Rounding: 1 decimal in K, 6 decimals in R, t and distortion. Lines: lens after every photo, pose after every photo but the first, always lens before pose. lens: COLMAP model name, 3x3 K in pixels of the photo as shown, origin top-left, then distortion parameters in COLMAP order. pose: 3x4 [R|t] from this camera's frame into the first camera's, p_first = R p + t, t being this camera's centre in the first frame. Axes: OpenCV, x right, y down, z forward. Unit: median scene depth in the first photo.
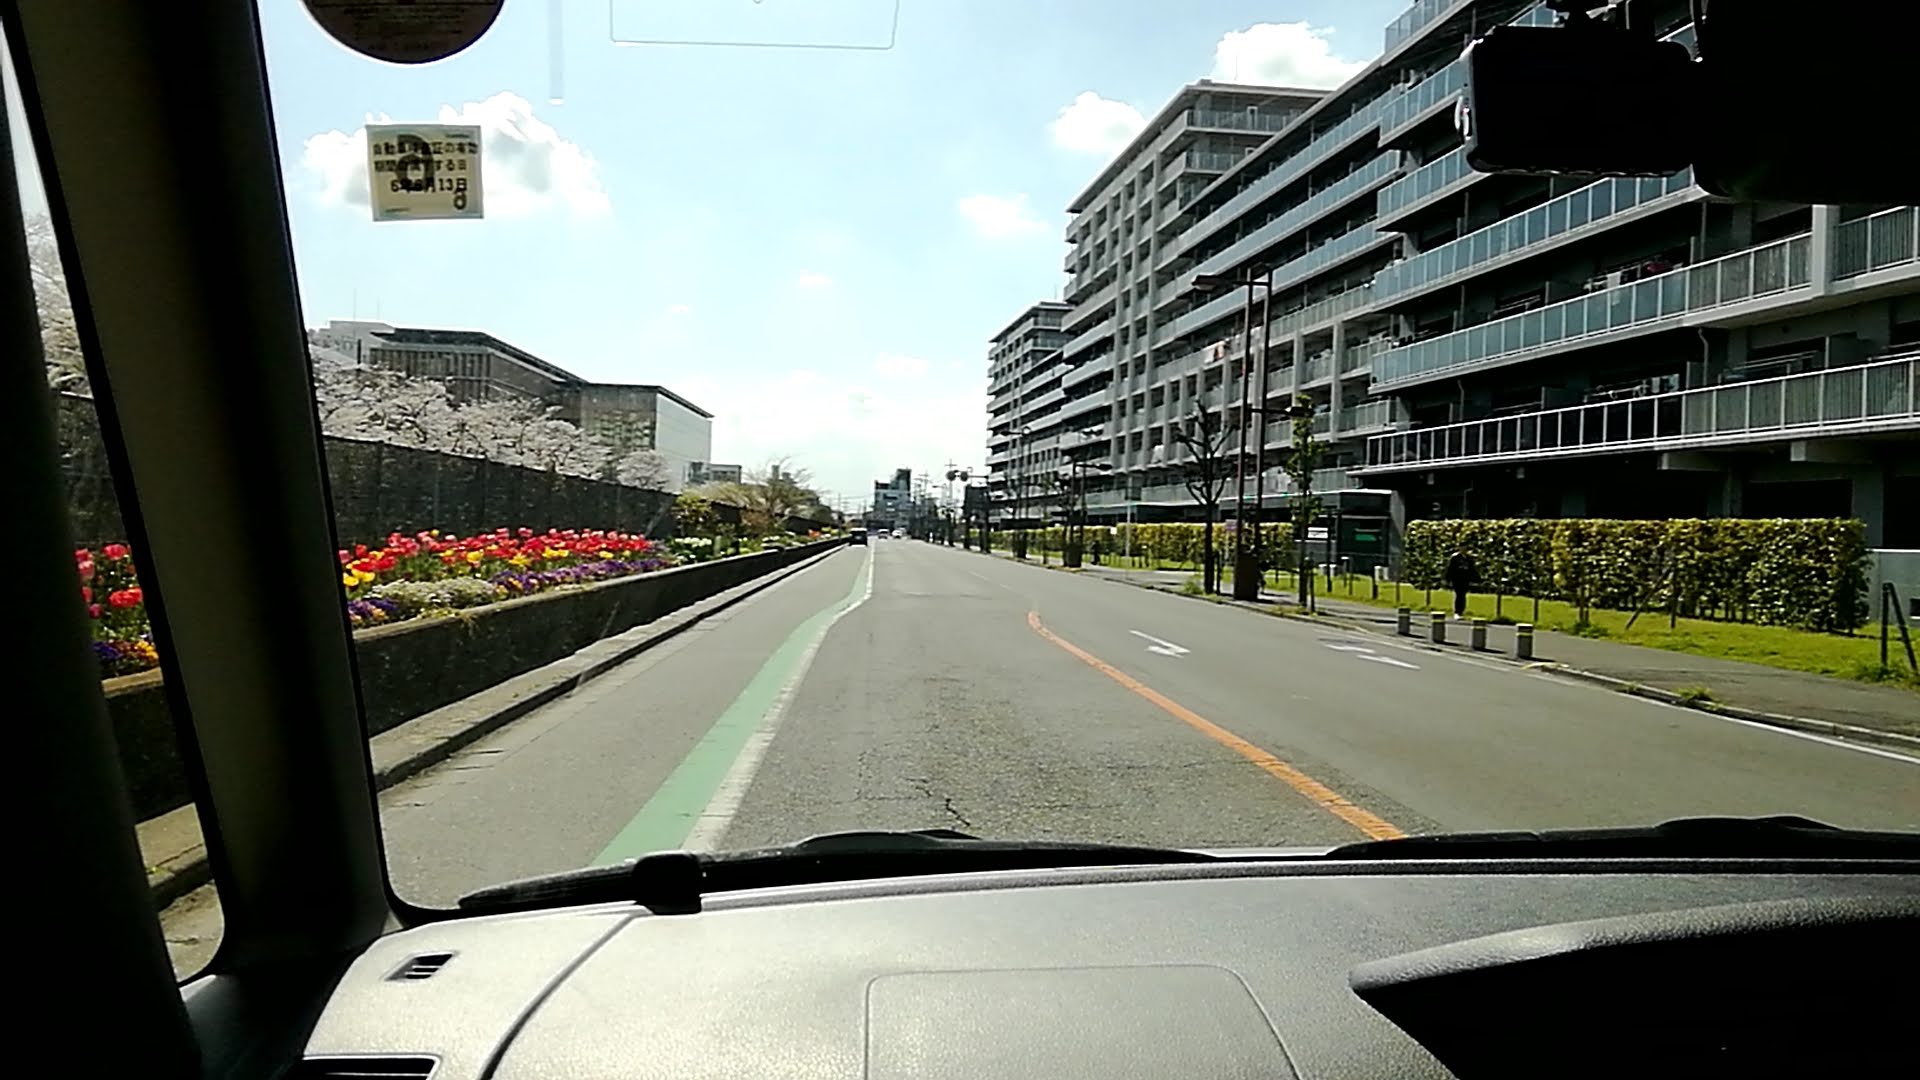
lens RADIAL K [[1357.7, 0, 969.5], [0, 1357.7, 643.0], [0, 0, 1]] dist [0.035287, -0.002087]
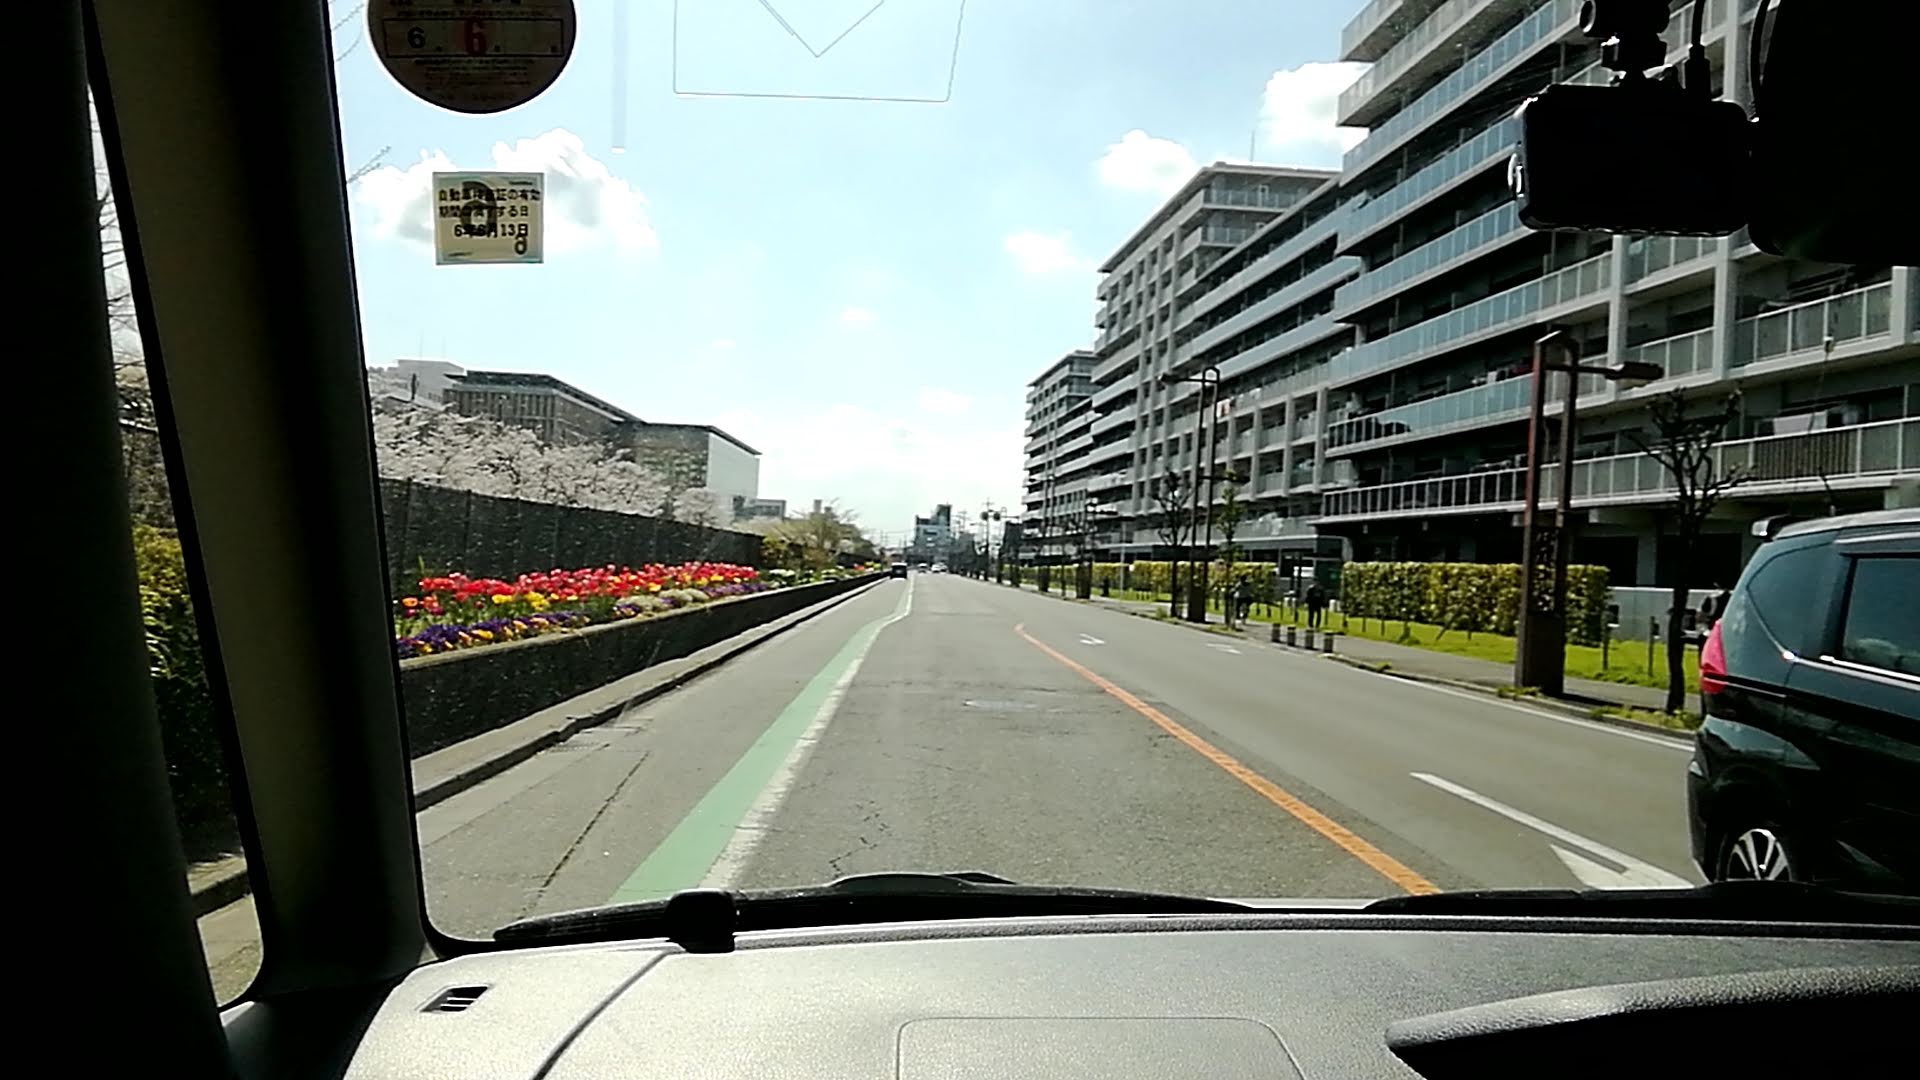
lens RADIAL K [[1452.3, 0, 927.4], [0, 1452.3, 537.7], [0, 0, 1]] dist [0.078327, -0.045458]
pose [[0.998091, 0.009062, -0.061094, 0.010215], [-0.015228, 0.994746, -0.101234, 0.011380], [0.059855, 0.101971, 0.992985, -0.139332]]
